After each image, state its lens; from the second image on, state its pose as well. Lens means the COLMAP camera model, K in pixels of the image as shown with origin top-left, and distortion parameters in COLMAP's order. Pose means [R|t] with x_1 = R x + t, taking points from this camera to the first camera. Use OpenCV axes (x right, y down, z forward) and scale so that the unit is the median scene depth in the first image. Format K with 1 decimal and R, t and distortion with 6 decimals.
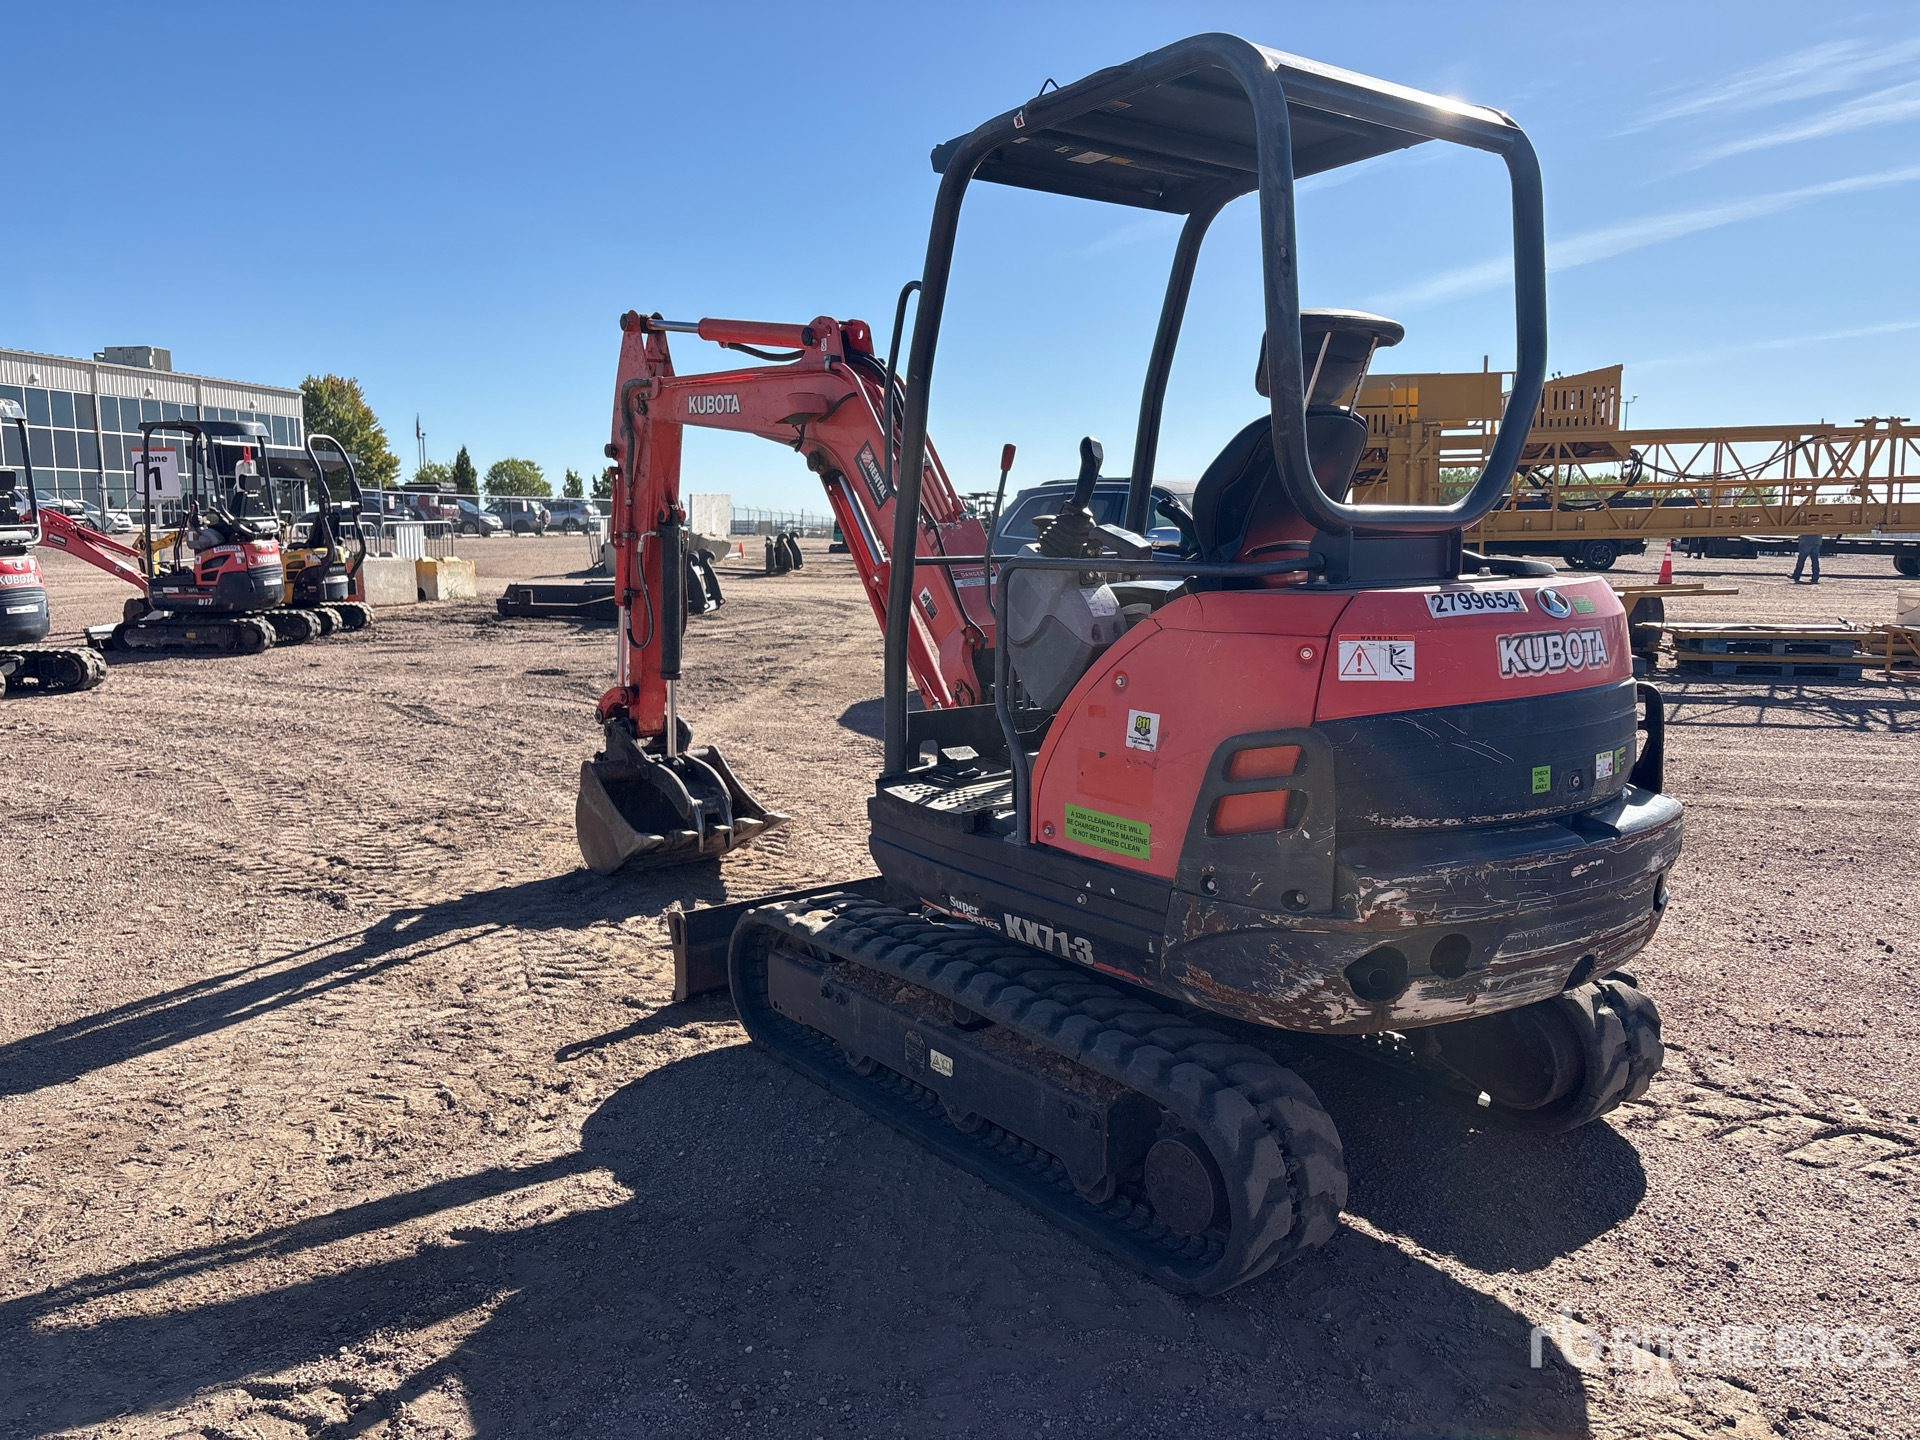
lens RADIAL K [[1451.2, 0, 960.0], [0, 1451.2, 720.0], [0, 0, 1]] dist [0.029689, -0.009412]
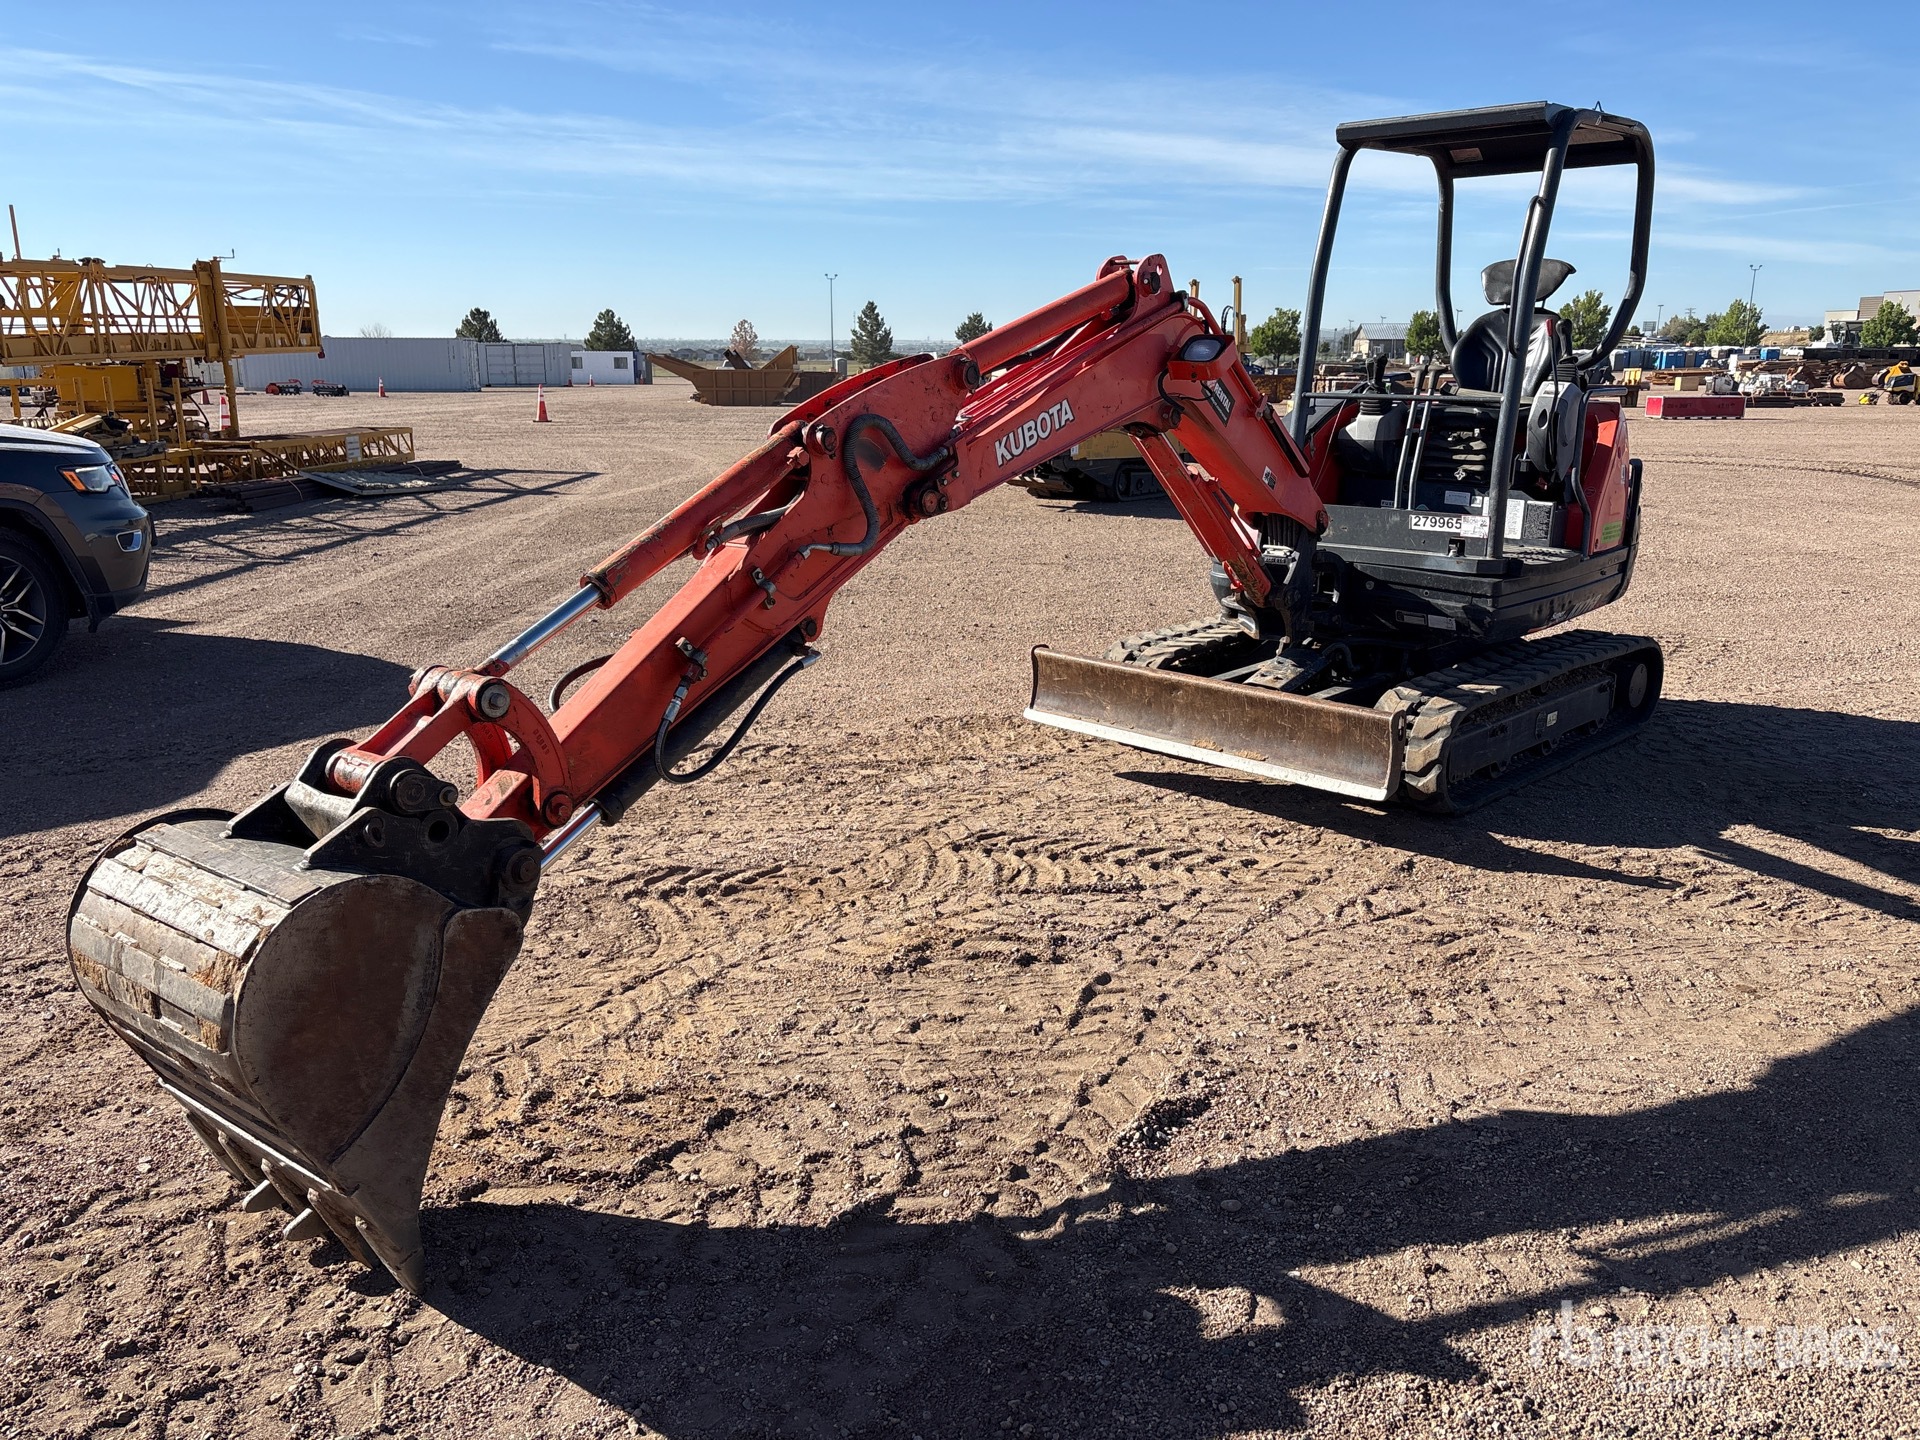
lens RADIAL K [[1451.9, 0, 946.4], [0, 1451.9, 725.3], [0, 0, 1]] dist [0.049734, -0.045109]
pose [[-0.135885, -0.248312, 0.959102, -1.149803], [0.135074, 0.954398, 0.266232, -0.215760], [-0.981474, 0.165727, -0.096148, 1.421313]]
